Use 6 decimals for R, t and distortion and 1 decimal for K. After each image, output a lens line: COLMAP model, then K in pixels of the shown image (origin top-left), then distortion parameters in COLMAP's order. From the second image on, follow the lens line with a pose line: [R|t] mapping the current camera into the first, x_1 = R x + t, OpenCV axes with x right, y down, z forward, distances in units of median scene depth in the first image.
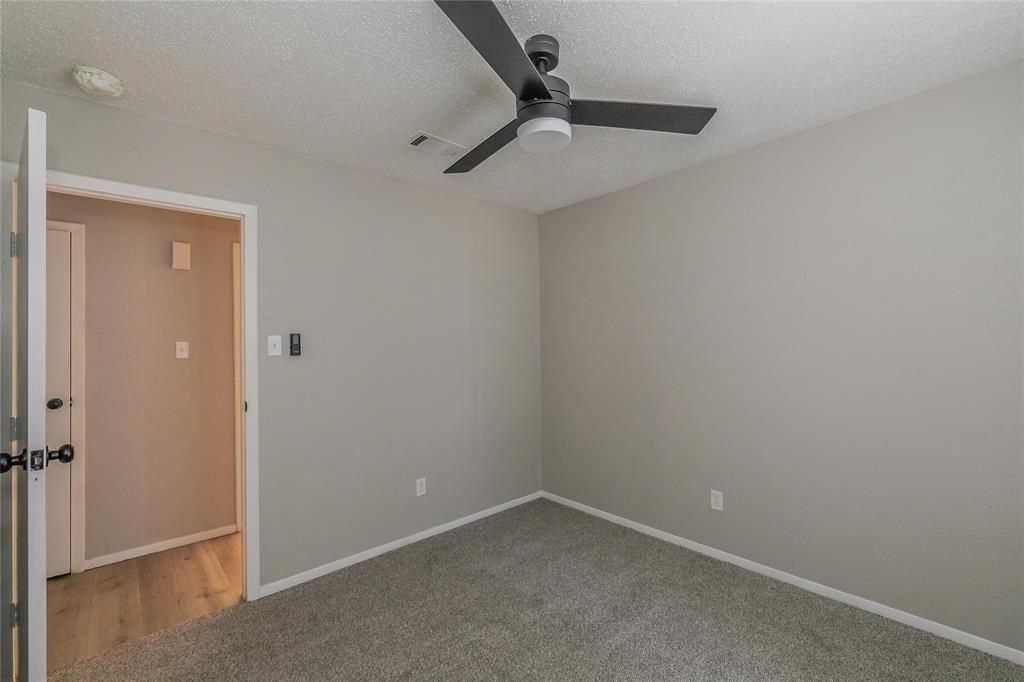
lens RADIAL K [[451.4, 0, 512.6], [0, 451.4, 334.5], [0, 0, 1]] dist [0.000087, -0.000196]
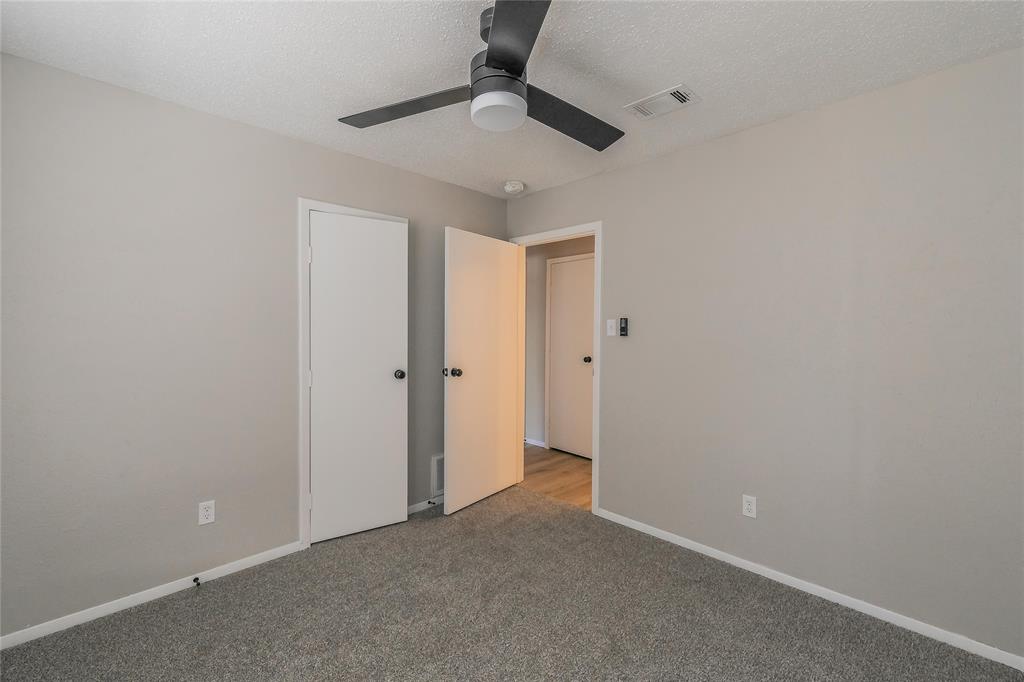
lens RADIAL K [[451.4, 0, 512.6], [0, 451.4, 334.5], [0, 0, 1]] dist [0.000087, -0.000196]
pose [[0.007225, 0.026495, -0.999623, 0.743063], [0.010578, 0.999591, 0.026571, 0.007163], [0.999918, -0.010766, 0.006941, 0.723672]]
